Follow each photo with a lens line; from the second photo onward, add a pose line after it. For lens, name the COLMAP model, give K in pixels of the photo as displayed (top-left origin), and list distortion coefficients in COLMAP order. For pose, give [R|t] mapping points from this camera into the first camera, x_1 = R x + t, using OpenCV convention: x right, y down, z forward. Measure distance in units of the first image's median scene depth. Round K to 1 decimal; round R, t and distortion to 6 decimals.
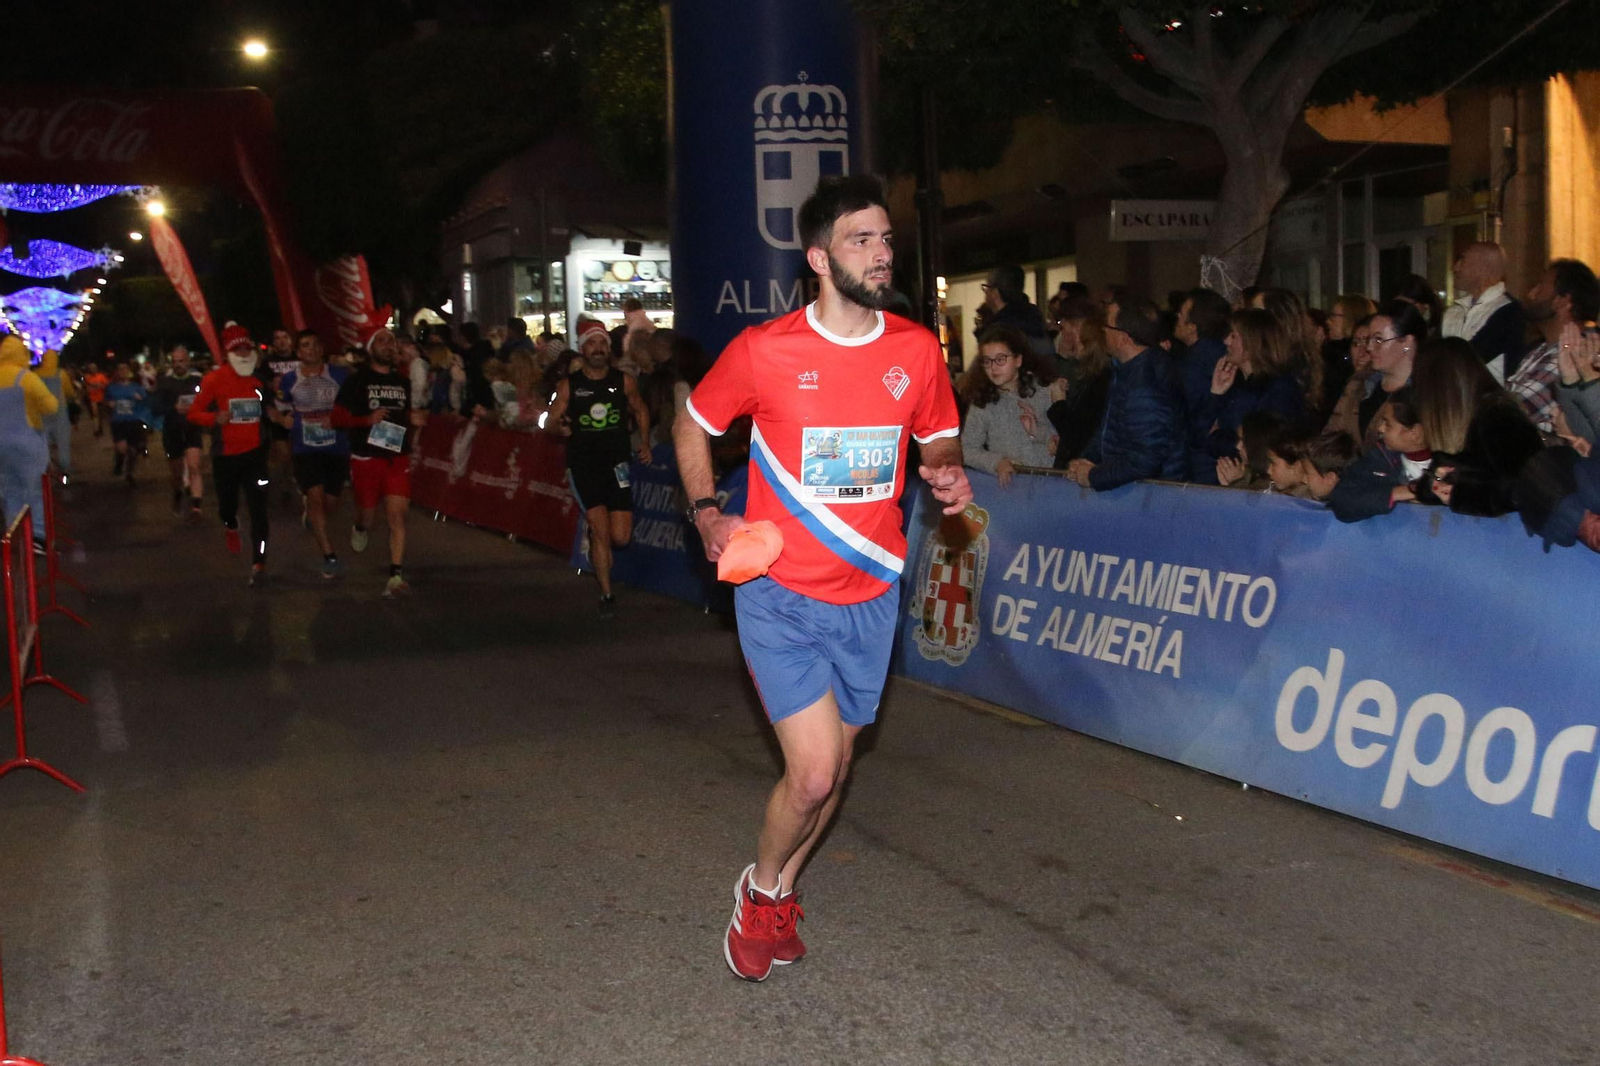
lens RADIAL K [[1771.9, 0, 794.2], [0, 1771.9, 534.2], [0, 0, 1]] dist [-0.047900, -0.017290]
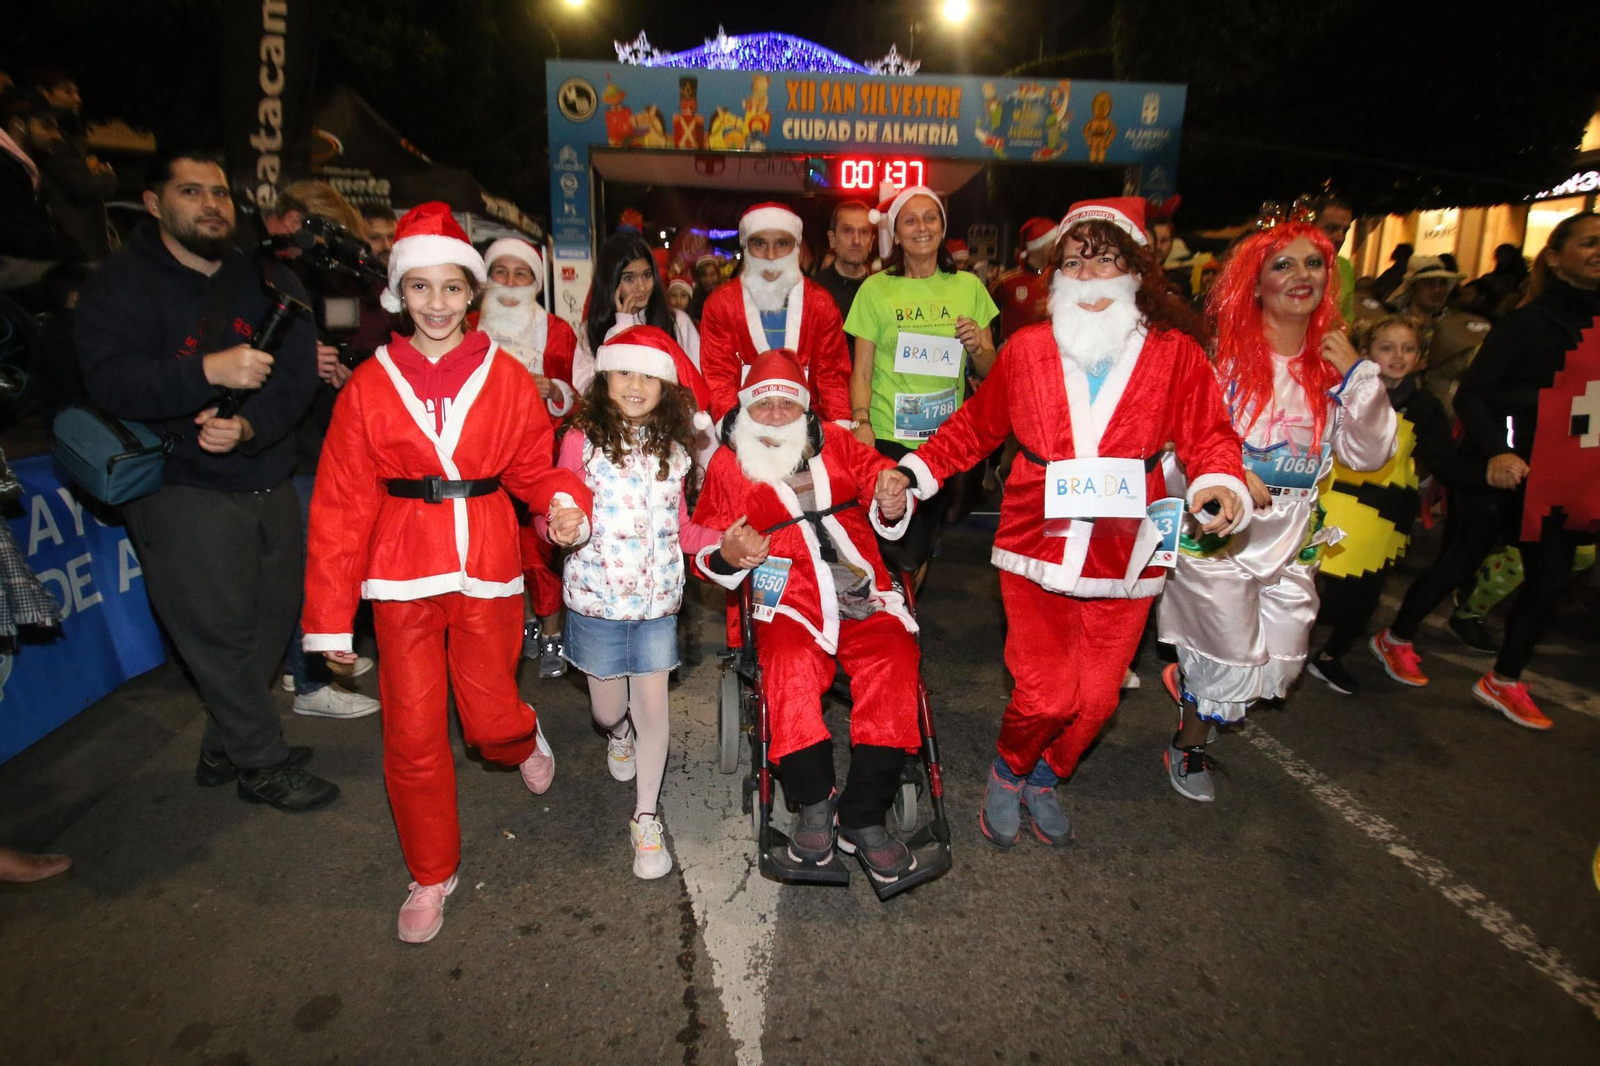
lens RADIAL K [[887.8, 0, 784.6], [0, 887.8, 534.2], [0, 0, 1]] dist [-0.004722, -0.001413]
pose [[0.955242, 0.108752, -0.275110, 0.141712], [-0.067515, 0.985577, 0.155177, 0.066385], [0.288018, -0.129657, 0.948807, -0.624756]]
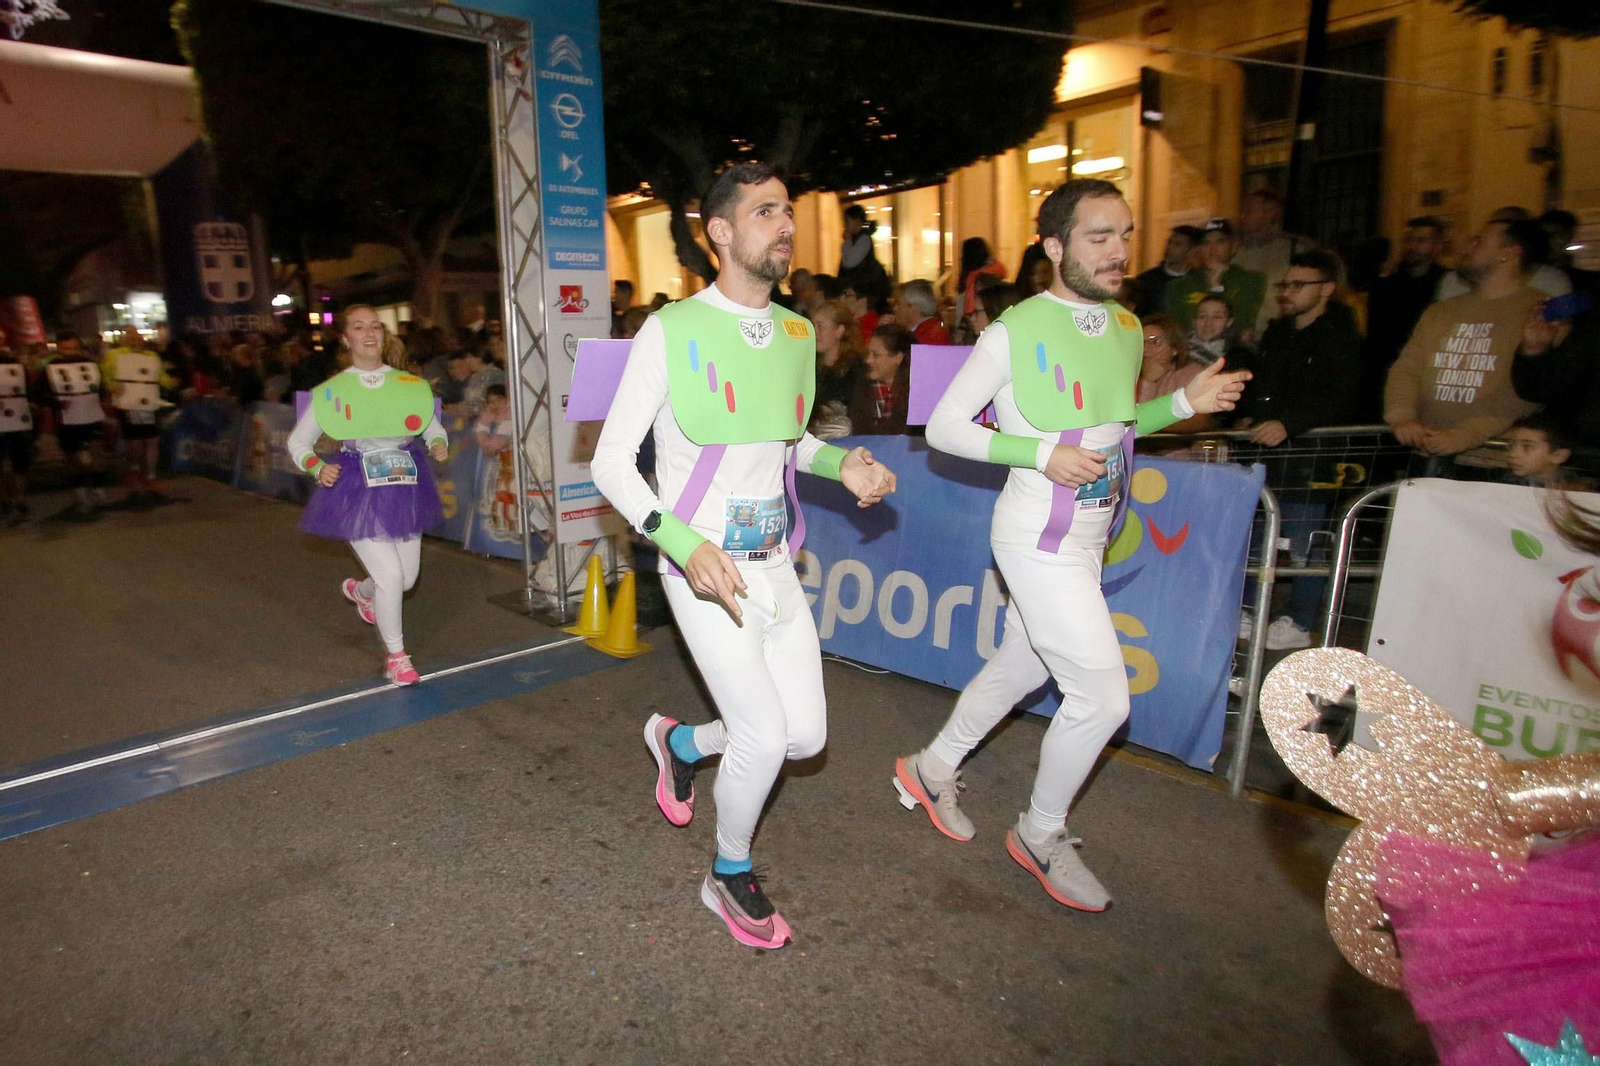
lens RADIAL K [[921.1, 0, 659.8], [0, 921.1, 501.7], [0, 0, 1]] dist [0.015961, -0.019297]
pose [[0.948683, -0.069656, 0.308463, 0.119371], [0.048222, 0.995896, 0.076583, 0.016045], [-0.312531, -0.057779, 0.948149, -0.199213]]
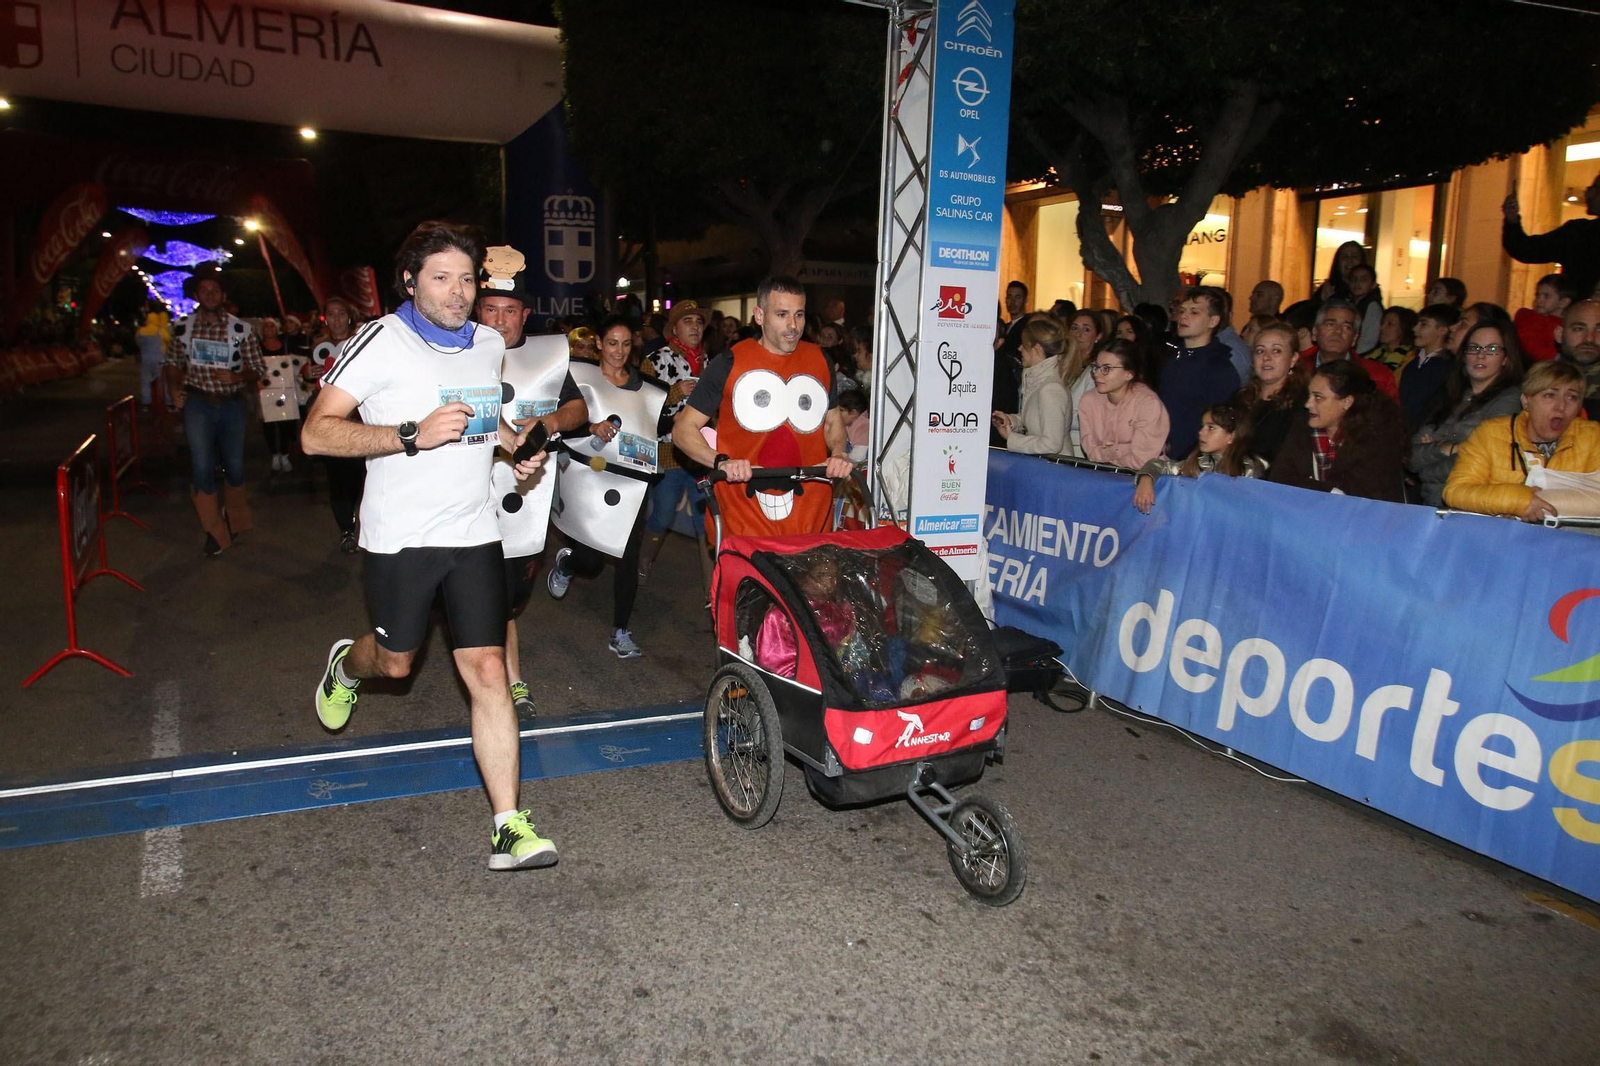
lens RADIAL K [[1112.4, 0, 791.6], [0, 1112.4, 544.7], [0, 0, 1]] dist [-0.038148, 0.005683]
pose [[0.994275, 0.030921, 0.102281, 0.114248], [-0.039003, 0.996191, 0.077990, 0.017336], [-0.099480, -0.081533, 0.991694, -0.212644]]
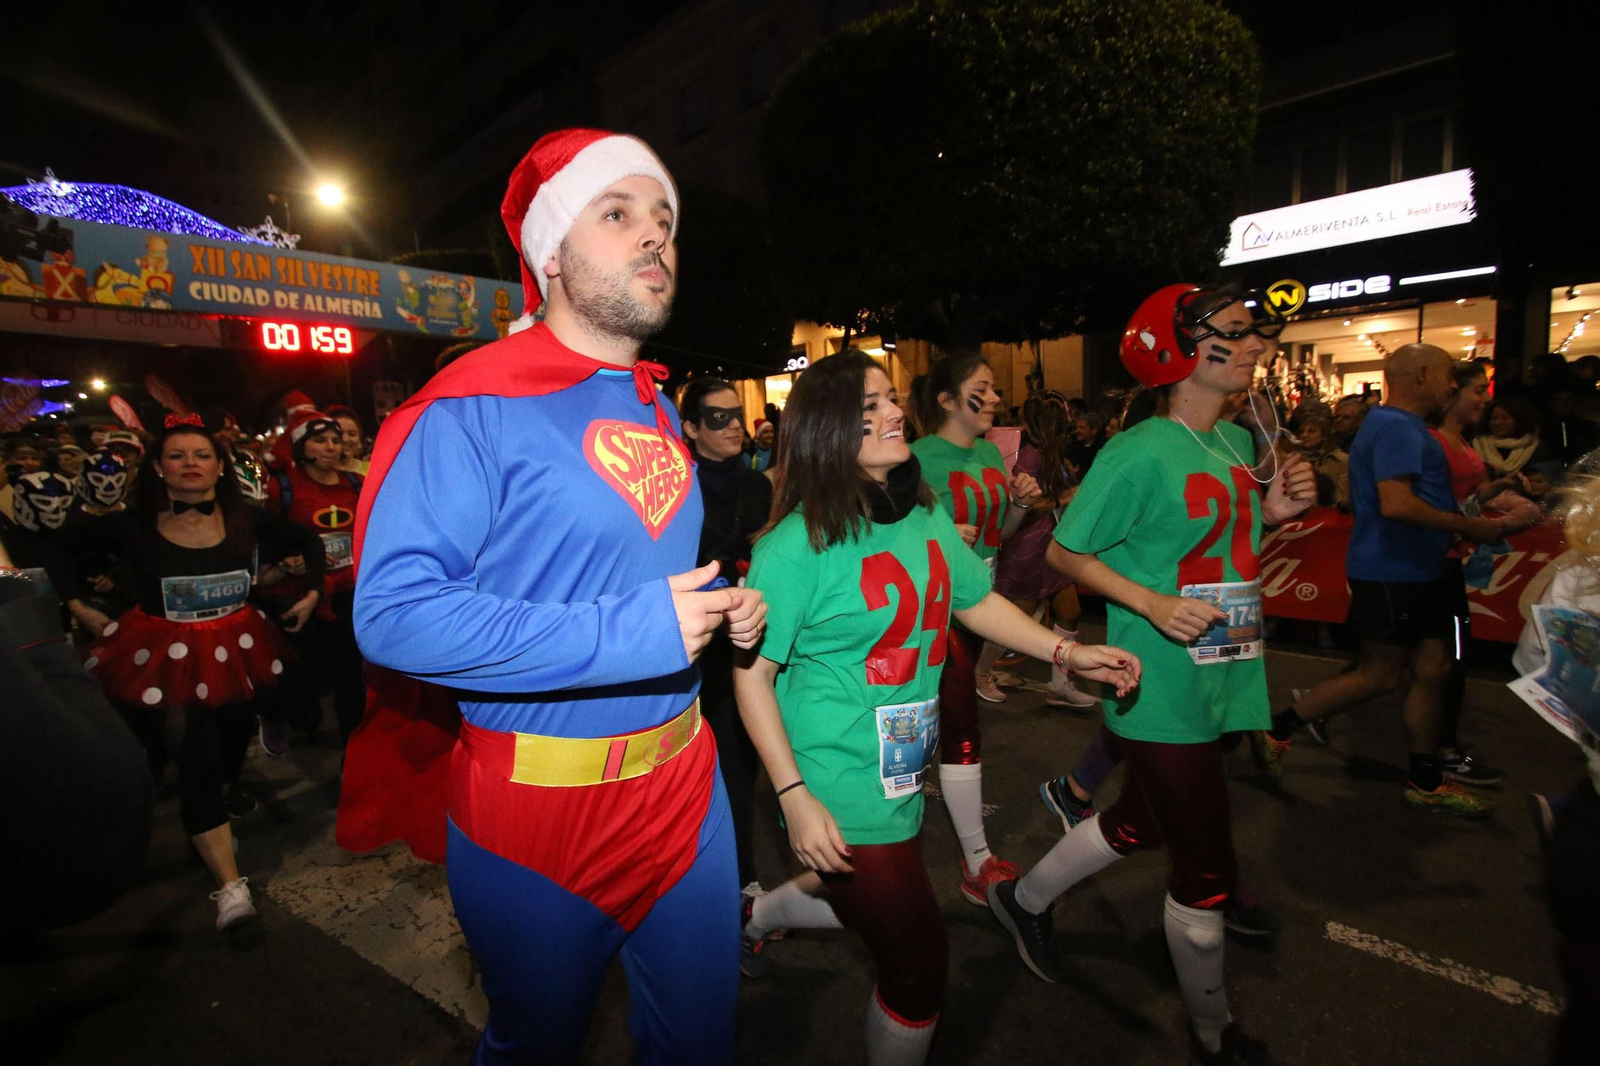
lens RADIAL K [[743.9, 0, 779.6], [0, 743.9, 538.0], [0, 0, 1]] dist [0.029398, -0.029135]
pose [[0.916679, -0.041479, 0.397466, 0.101732], [0.037934, 0.999139, 0.016781, 0.064615], [-0.397820, -0.000305, 0.917463, -0.648517]]
